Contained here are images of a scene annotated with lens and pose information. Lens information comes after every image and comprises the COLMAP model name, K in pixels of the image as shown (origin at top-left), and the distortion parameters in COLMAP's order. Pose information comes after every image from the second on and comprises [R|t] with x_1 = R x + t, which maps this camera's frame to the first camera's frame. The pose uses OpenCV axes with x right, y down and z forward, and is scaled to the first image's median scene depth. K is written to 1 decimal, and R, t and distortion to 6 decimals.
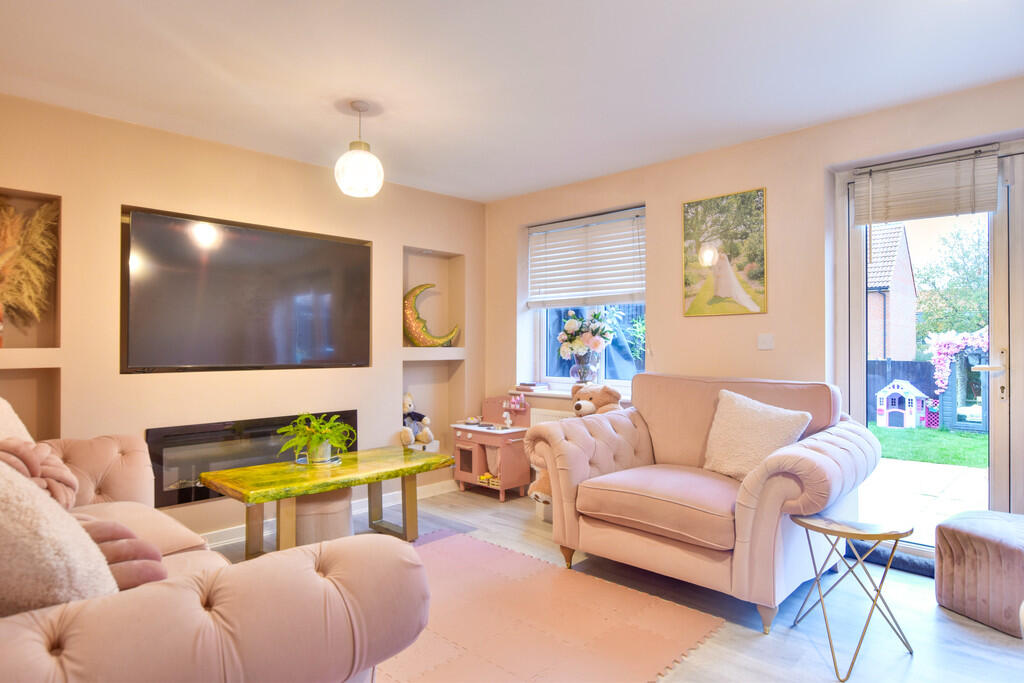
lens RADIAL K [[599.6, 0, 512.0], [0, 599.6, 341.5], [0, 0, 1]] dist [0.000755, 0.001330]
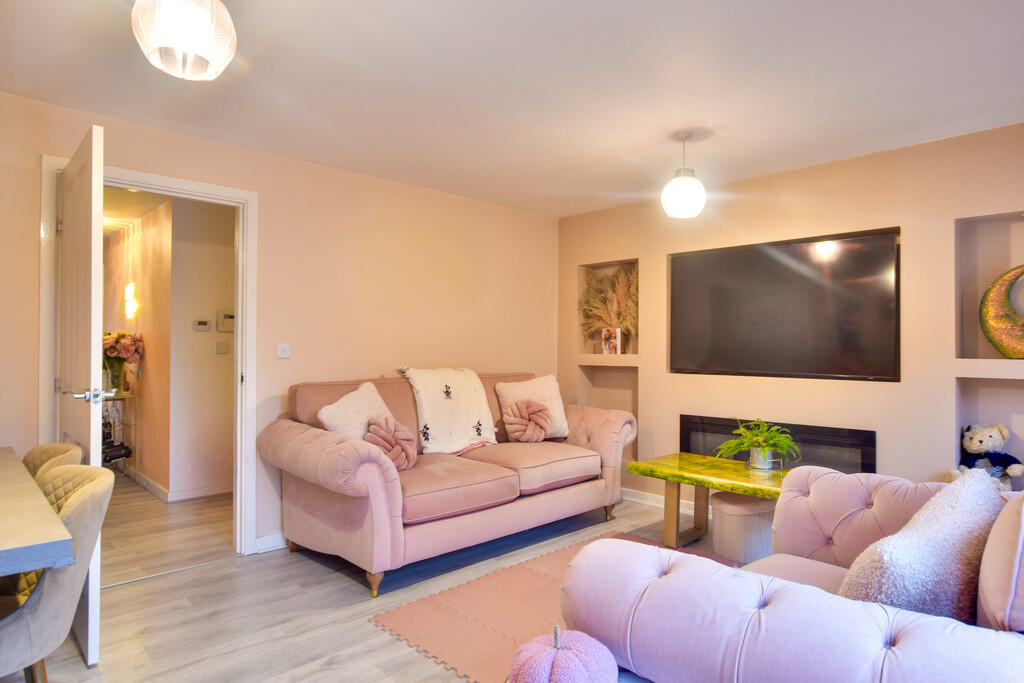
lens RADIAL K [[599.6, 0, 512.0], [0, 599.6, 341.5], [0, 0, 1]] dist [0.000755, 0.001330]
pose [[-0.051037, -0.007664, -0.998667, 0.739031], [0.004702, 0.999958, -0.007914, -0.010225], [0.998686, -0.005099, -0.050999, 0.647955]]
